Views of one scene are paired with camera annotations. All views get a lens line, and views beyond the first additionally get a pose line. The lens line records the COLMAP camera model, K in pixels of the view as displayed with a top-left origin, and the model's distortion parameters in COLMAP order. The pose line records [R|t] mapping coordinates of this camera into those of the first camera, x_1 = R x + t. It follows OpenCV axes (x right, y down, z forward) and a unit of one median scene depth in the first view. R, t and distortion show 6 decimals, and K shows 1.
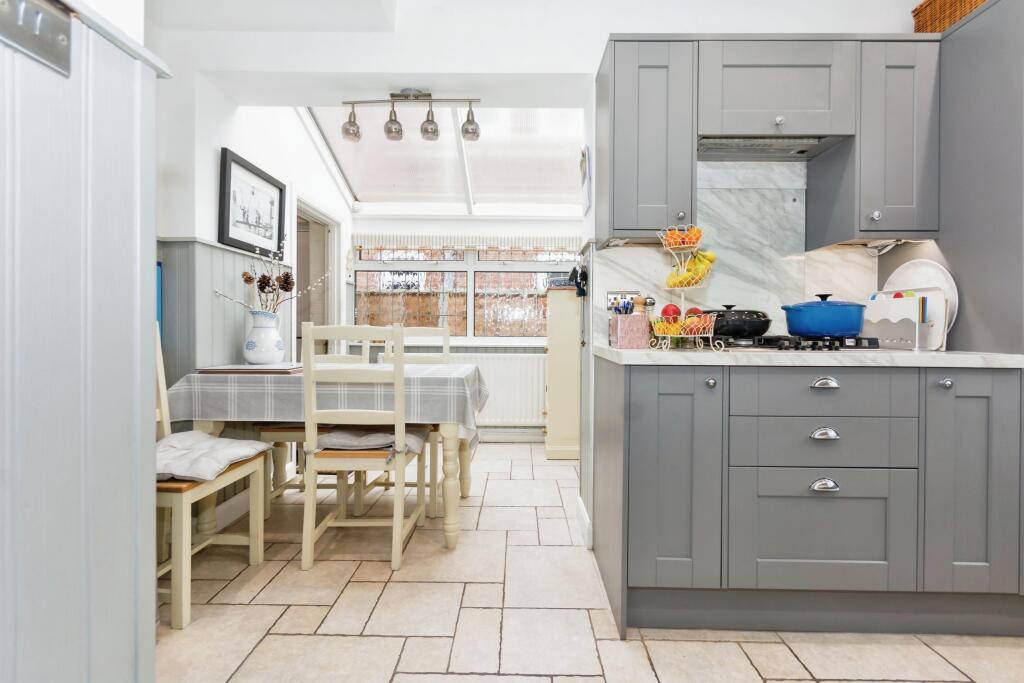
lens RADIAL K [[456.0, 0, 513.6], [0, 456.0, 325.6], [0, 0, 1]] dist [0.002207, -0.000018]
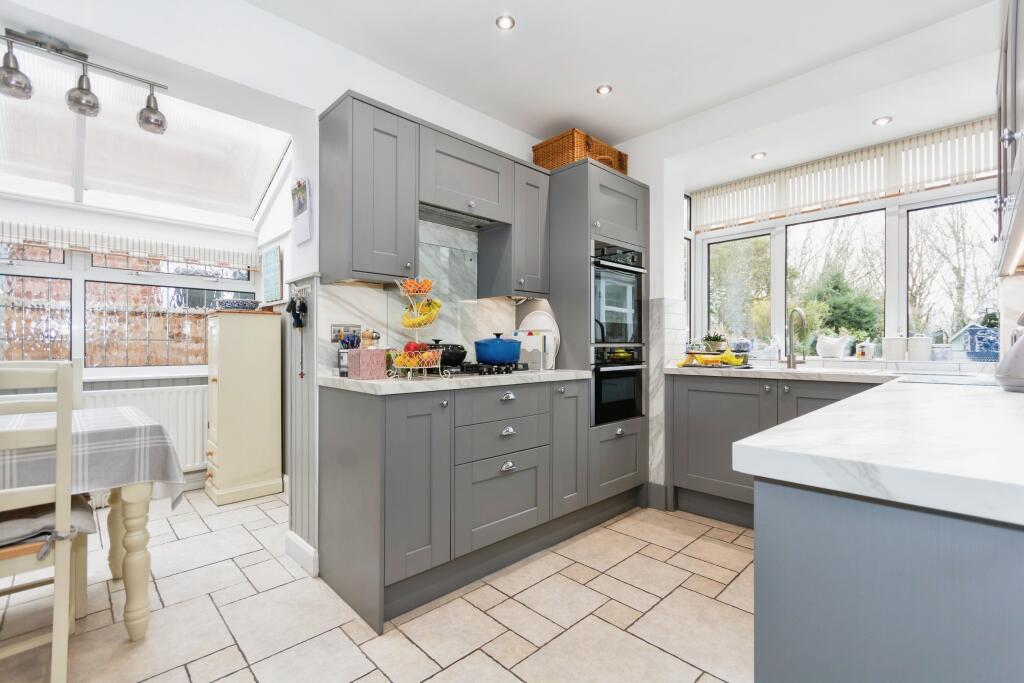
lens RADIAL K [[456.0, 0, 515.6], [0, 456.0, 342.6], [0, 0, 1]] dist [0.002207, -0.000018]
pose [[0.708396, -0.003004, 0.705809, -0.262000], [0.002617, 0.999995, 0.001630, -0.038402], [-0.705811, 0.000693, 0.708400, -0.042962]]
